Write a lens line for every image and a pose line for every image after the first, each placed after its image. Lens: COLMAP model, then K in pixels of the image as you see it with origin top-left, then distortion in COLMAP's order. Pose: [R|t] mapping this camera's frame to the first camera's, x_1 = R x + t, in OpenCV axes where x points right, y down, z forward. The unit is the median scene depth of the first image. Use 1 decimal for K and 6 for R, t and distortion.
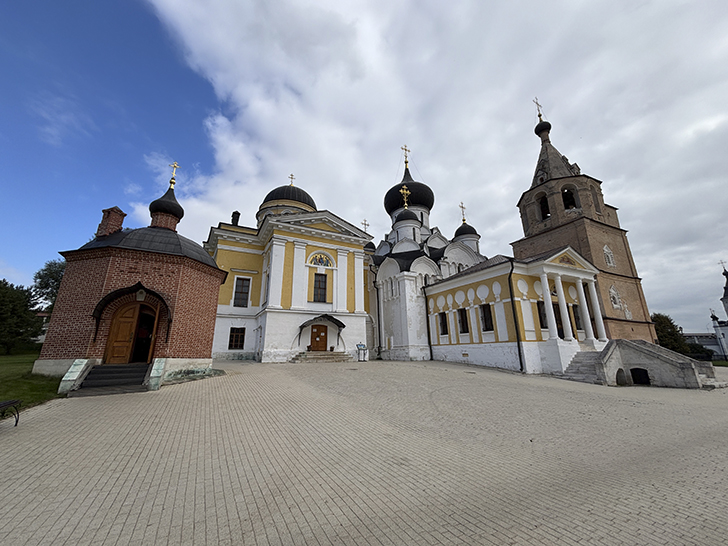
lens RADIAL K [[290.9, 0, 368.7], [0, 290.9, 278.1], [0, 0, 1]] dist [0.000374, -0.000712]
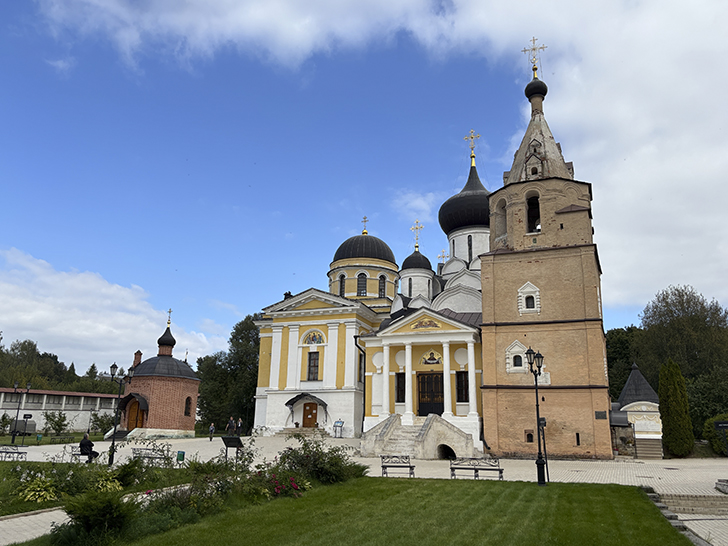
lens RADIAL K [[631.0, 0, 364.3], [0, 631.0, 269.1], [0, 0, 1]] dist [0.030402, -0.005565]
pose [[0.649209, -0.183986, -0.738023, 1.661464], [0.171434, 0.980731, -0.093689, -0.062474], [0.741039, -0.065699, 0.668240, -0.339297]]
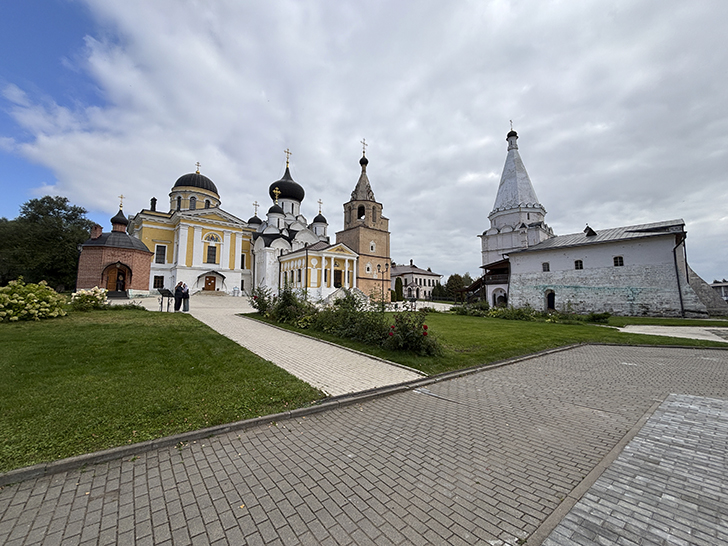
lens RADIAL K [[290.9, 0, 366.3], [0, 290.9, 275.4], [0, 0, 1]] dist [0.000374, -0.000712]
pose [[0.976480, 0.035583, 0.212651, 0.359641], [-0.070290, 0.984941, 0.157958, -0.180163], [-0.203828, -0.169190, 0.964276, -0.854204]]
